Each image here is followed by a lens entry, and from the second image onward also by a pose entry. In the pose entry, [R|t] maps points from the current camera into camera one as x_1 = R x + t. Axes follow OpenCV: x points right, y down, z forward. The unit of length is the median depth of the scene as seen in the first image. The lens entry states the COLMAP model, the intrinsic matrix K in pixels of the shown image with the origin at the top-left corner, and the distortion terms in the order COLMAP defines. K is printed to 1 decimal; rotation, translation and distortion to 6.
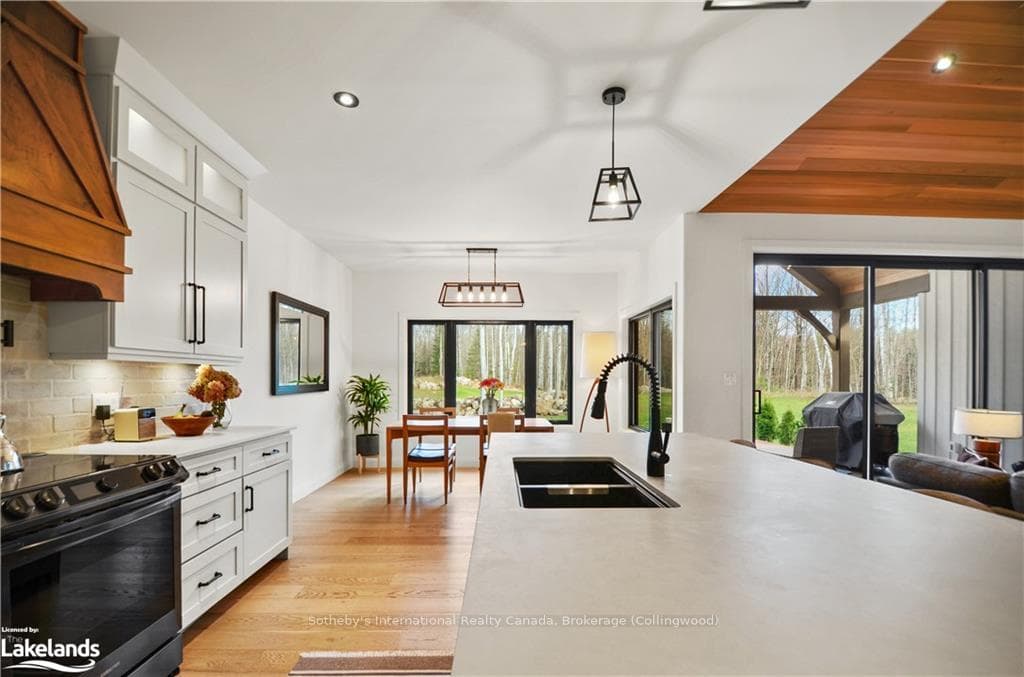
lens RADIAL K [[448.3, 0, 513.1], [0, 448.3, 376.8], [0, 0, 1]] dist [-0.023737, -0.001849]
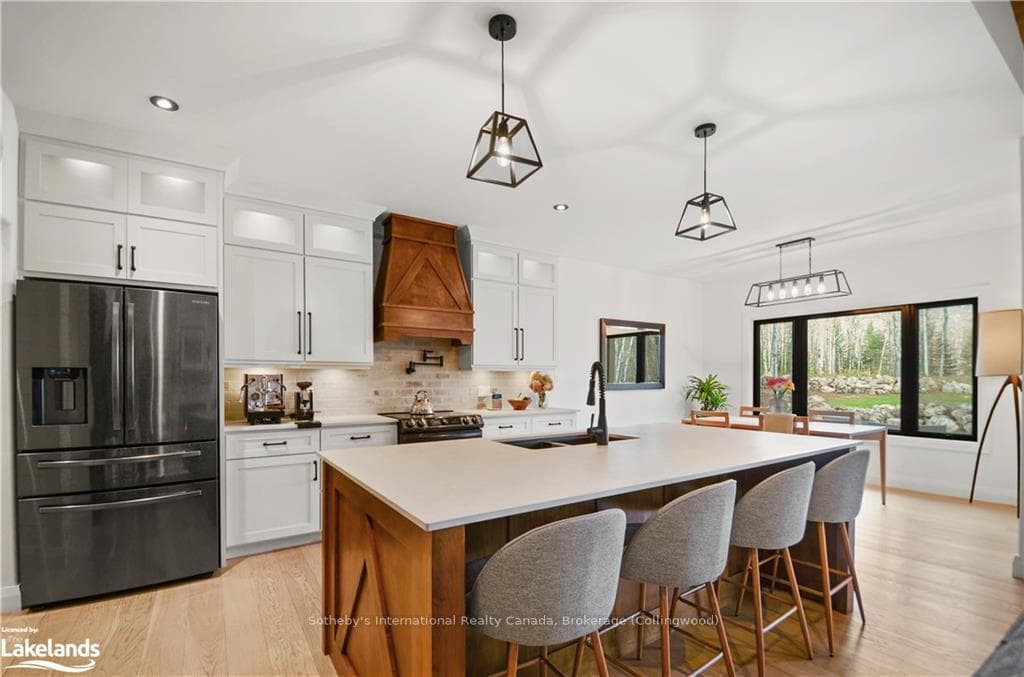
lens RADIAL K [[448.3, 0, 498.0], [0, 448.3, 377.5], [0, 0, 1]] dist [-0.023737, -0.001849]
pose [[0.514483, -0.003937, -0.857492, 0.408333], [0.005698, 0.999983, -0.001172, -0.000447], [0.857482, -0.004283, 0.514497, -0.018020]]
